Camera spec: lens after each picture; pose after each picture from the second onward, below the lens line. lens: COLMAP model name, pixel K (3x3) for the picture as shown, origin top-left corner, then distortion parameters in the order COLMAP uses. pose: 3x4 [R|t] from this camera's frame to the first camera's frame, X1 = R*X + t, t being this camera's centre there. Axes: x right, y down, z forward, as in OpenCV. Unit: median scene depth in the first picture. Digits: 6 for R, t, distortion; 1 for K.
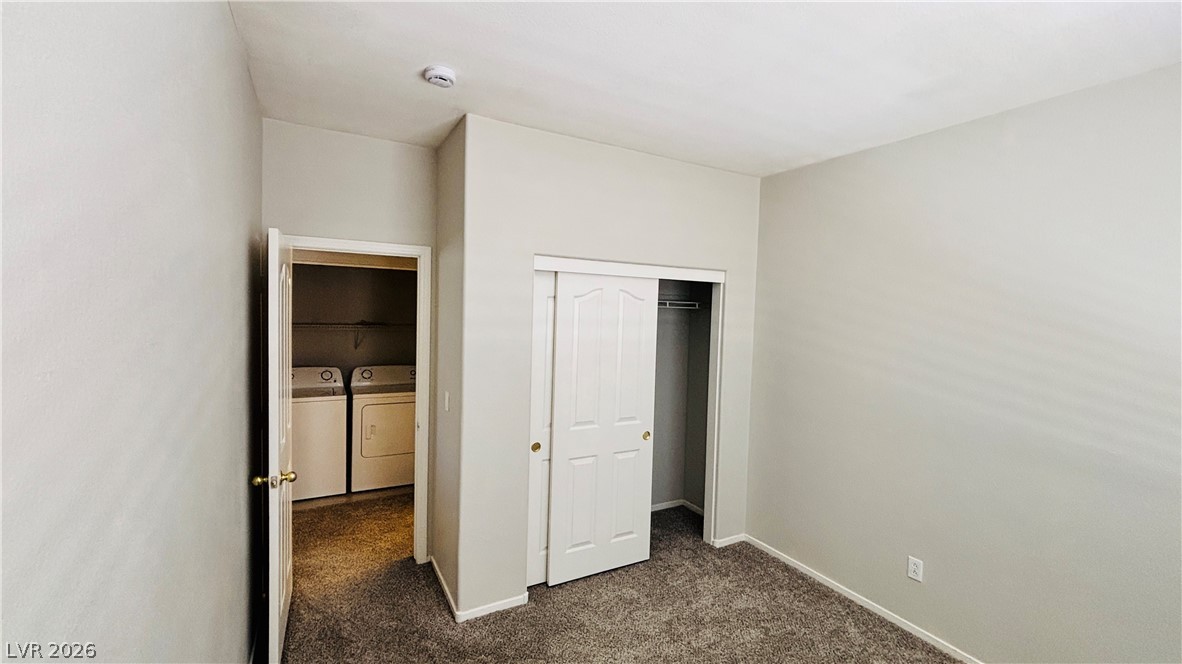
lens RADIAL K [[480.1, 0, 582.9], [0, 480.1, 324.2], [0, 0, 1]] dist [-0.008767, 0.003866]
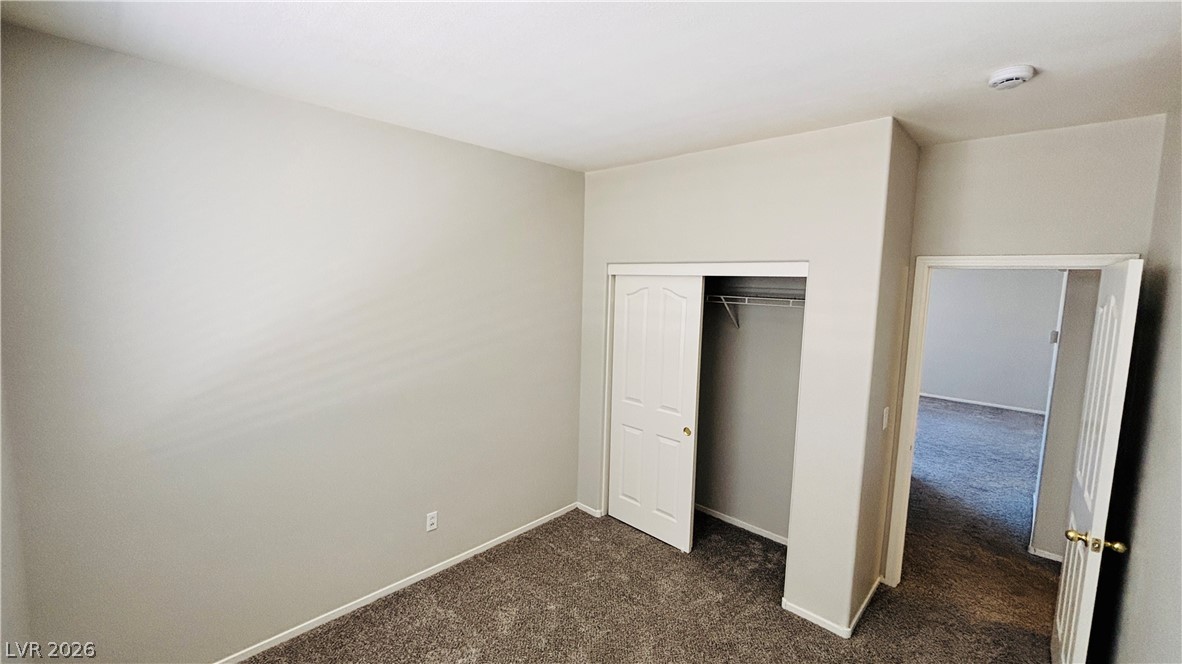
lens RADIAL K [[480.1, 0, 586.2], [0, 480.1, 327.9], [0, 0, 1]] dist [-0.008767, 0.003866]
pose [[0.301430, 0.068459, -0.951028, 1.041601], [-0.050707, 0.997159, 0.055708, -0.032514], [0.952139, 0.031432, 0.304045, 0.488498]]
